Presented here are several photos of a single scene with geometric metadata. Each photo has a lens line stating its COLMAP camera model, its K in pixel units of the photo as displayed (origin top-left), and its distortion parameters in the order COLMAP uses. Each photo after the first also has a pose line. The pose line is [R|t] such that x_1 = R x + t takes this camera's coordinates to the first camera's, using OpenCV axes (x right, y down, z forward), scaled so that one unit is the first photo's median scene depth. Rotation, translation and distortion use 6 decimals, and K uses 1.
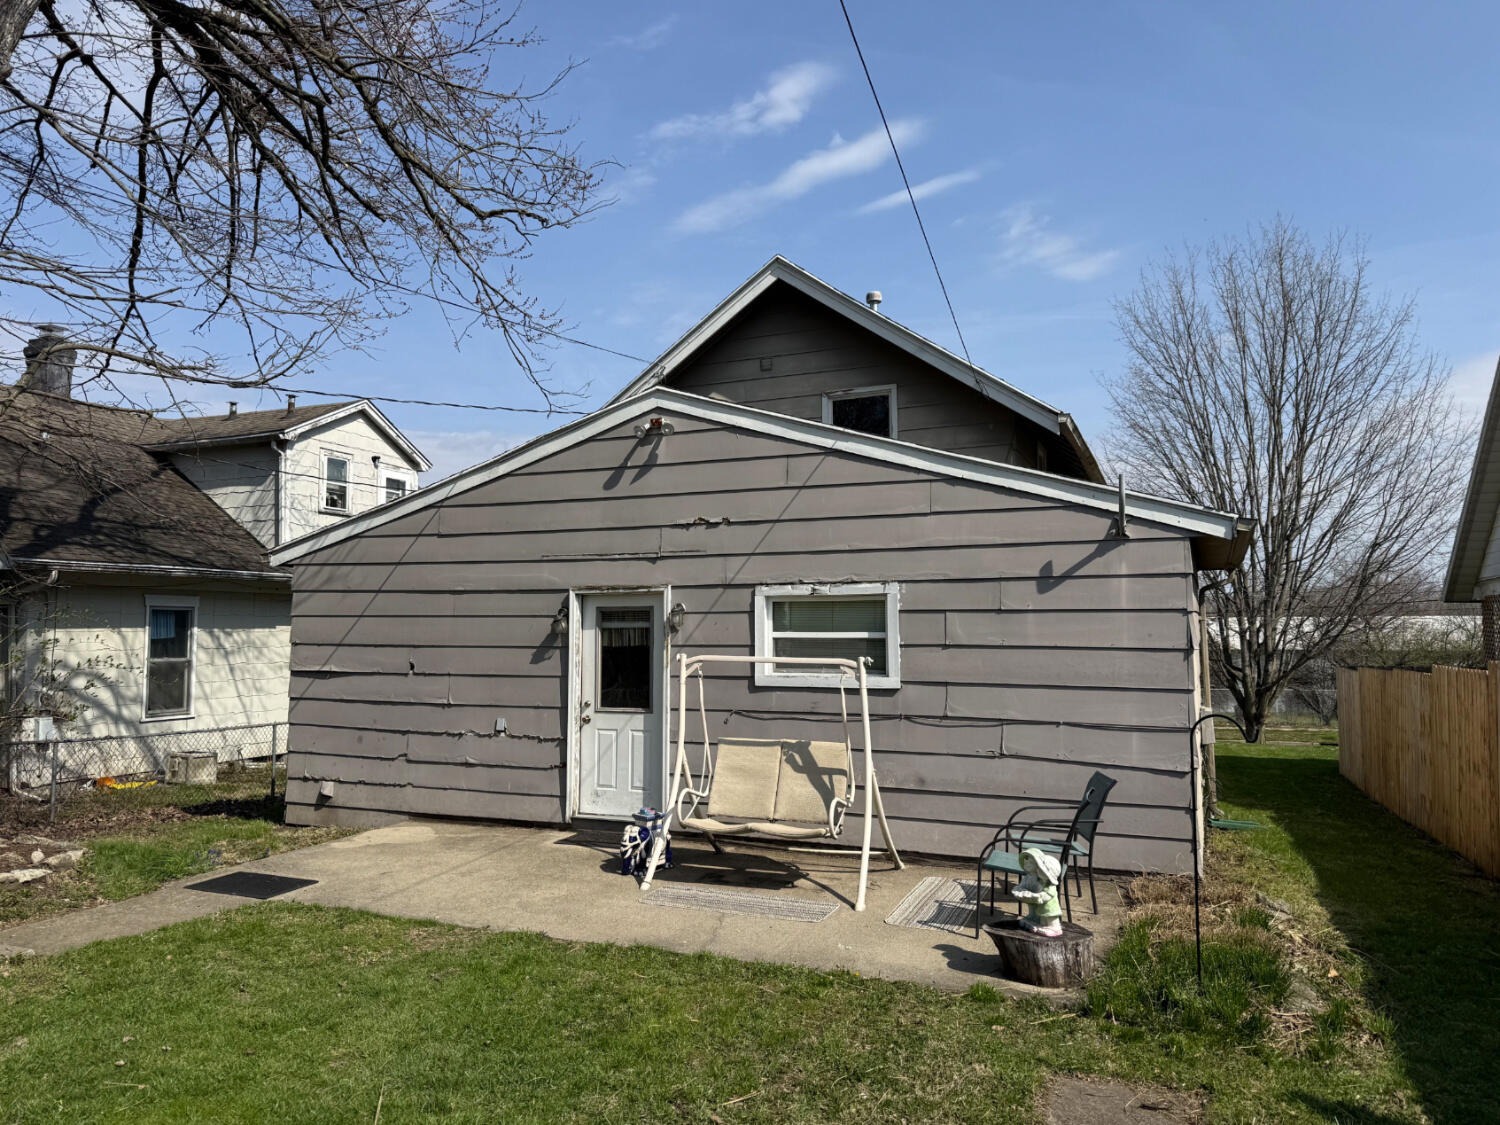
lens RADIAL K [[1076.9, 0, 741.2], [0, 1076.9, 584.9], [0, 0, 1]] dist [0.070900, -0.098812]
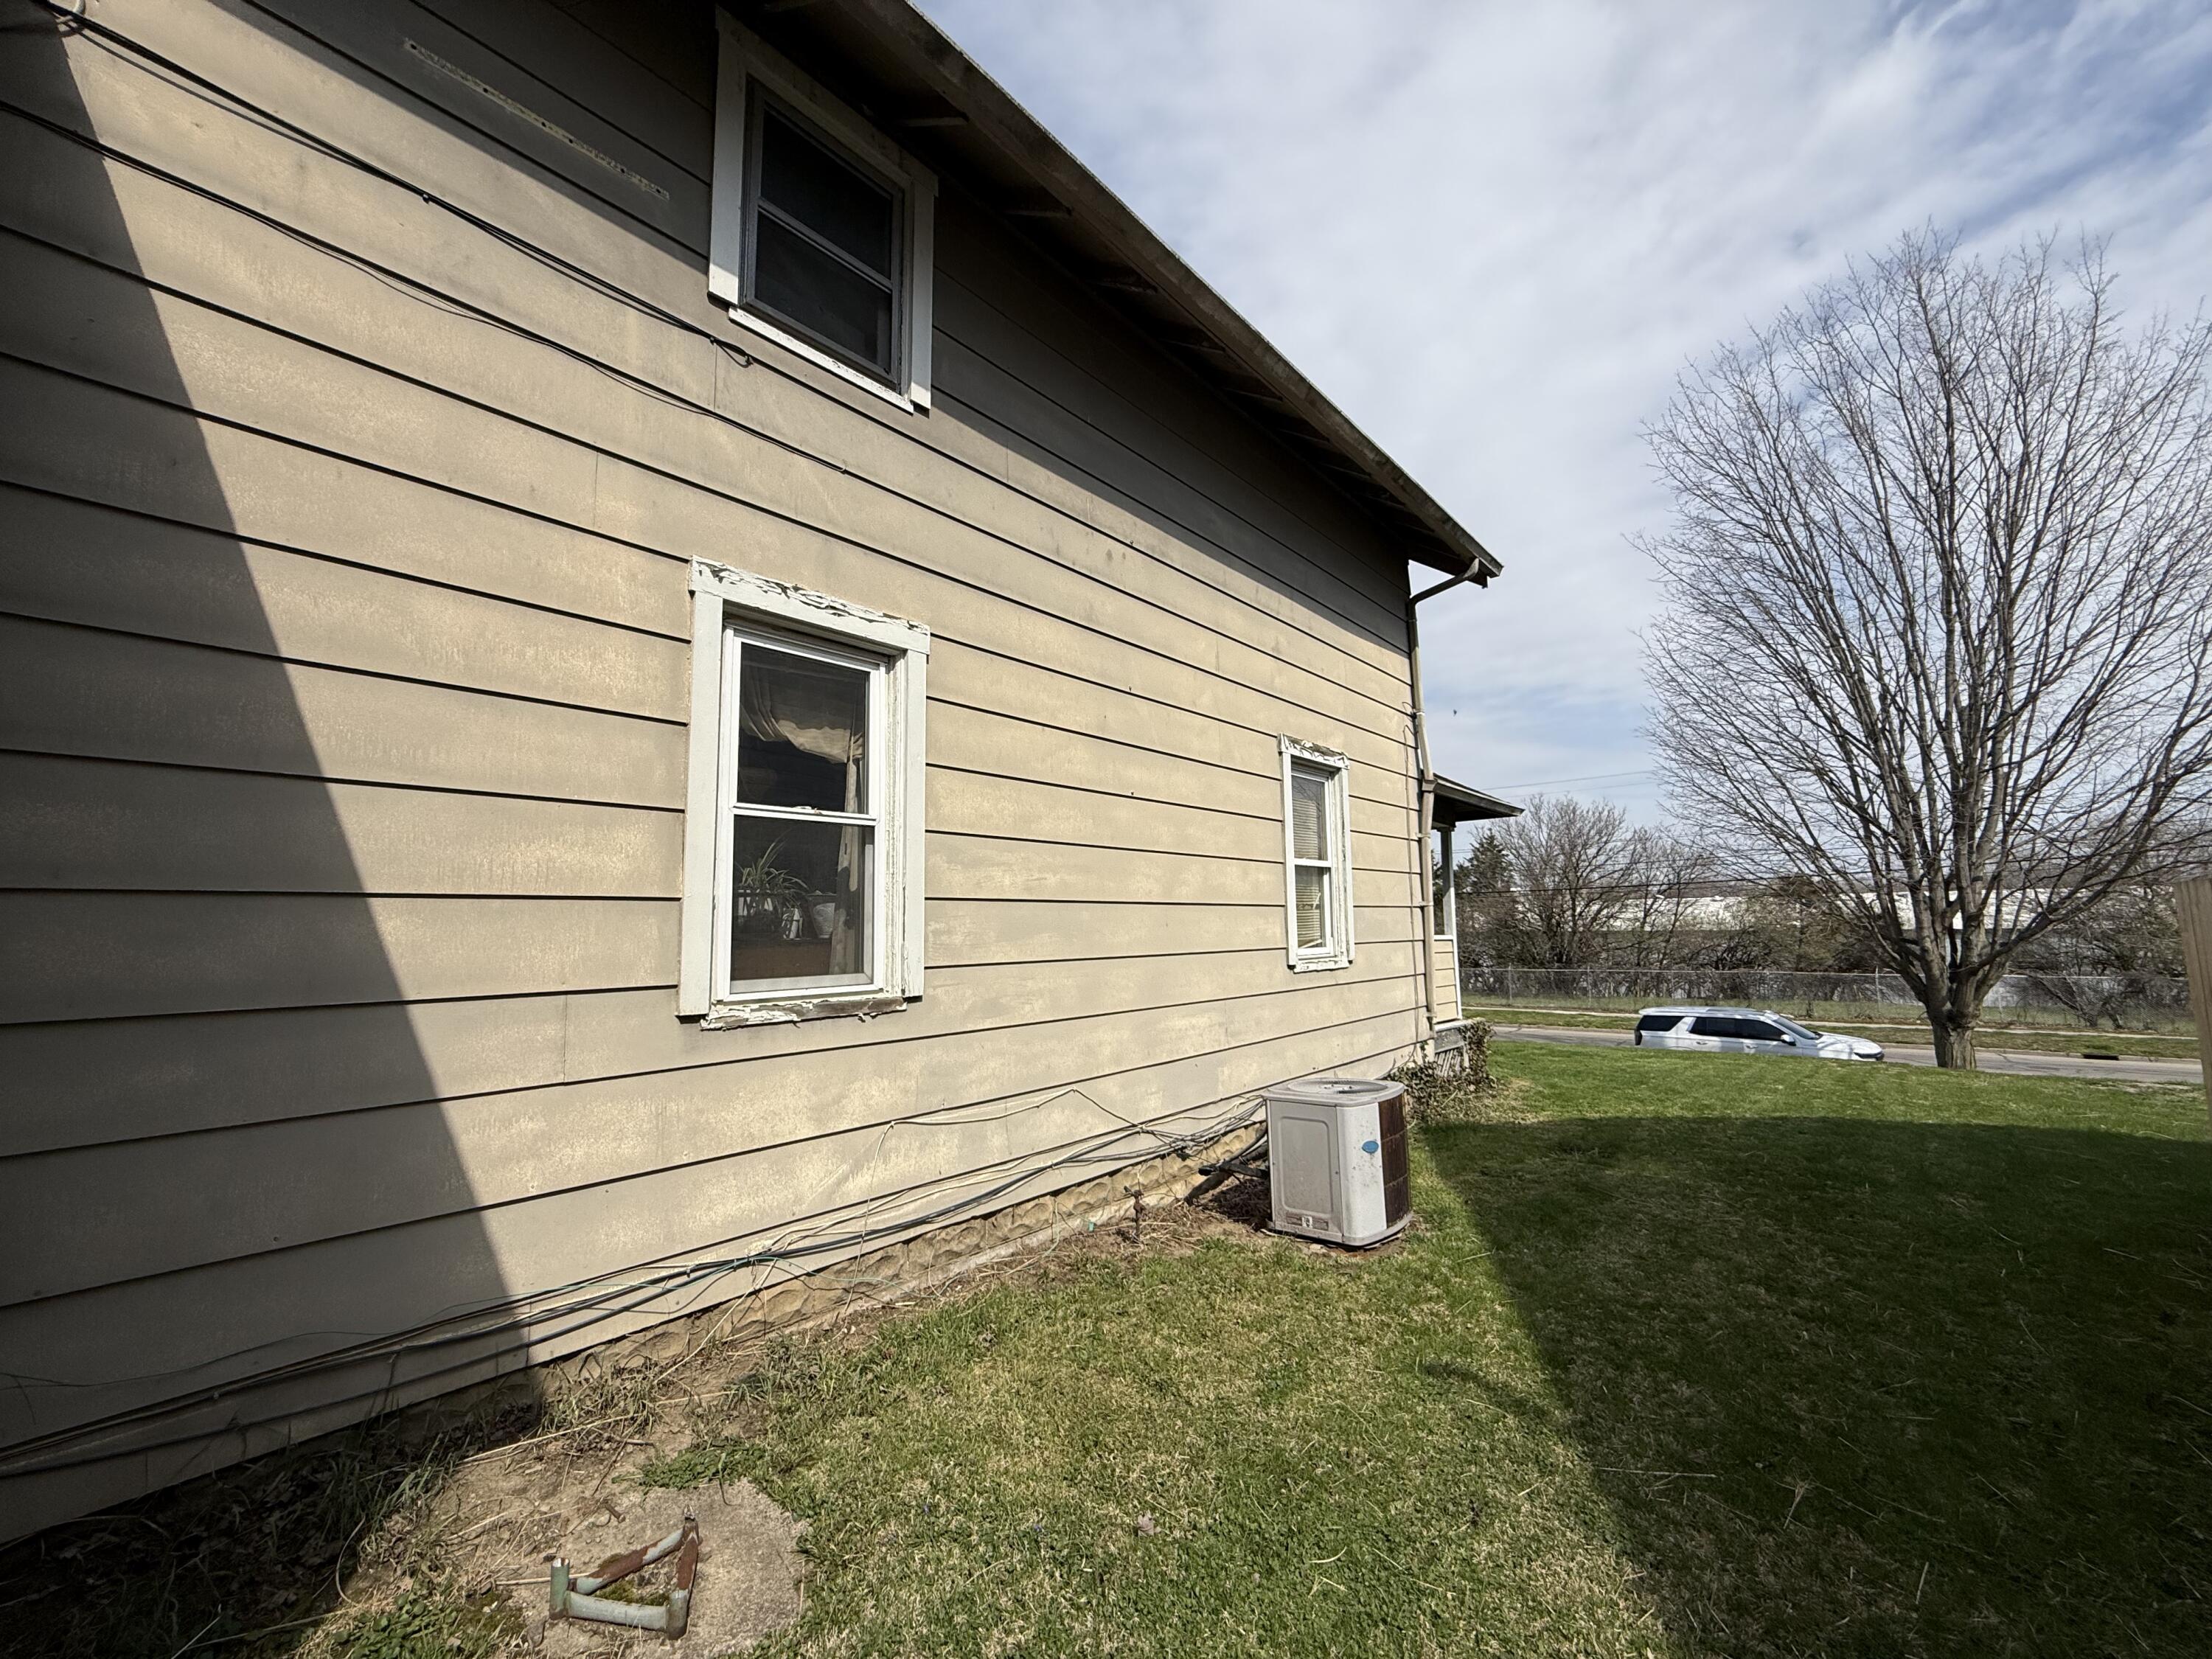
lens RADIAL K [[877.2, 0, 1106.0], [0, 877.2, 829.5], [0, 0, 1]] dist [-0.000244, -0.000034]
pose [[0.943619, -0.043310, -0.328188, 0.178690], [0.022260, 0.997462, -0.067631, 0.035621], [0.330284, 0.056512, 0.942188, 0.348498]]
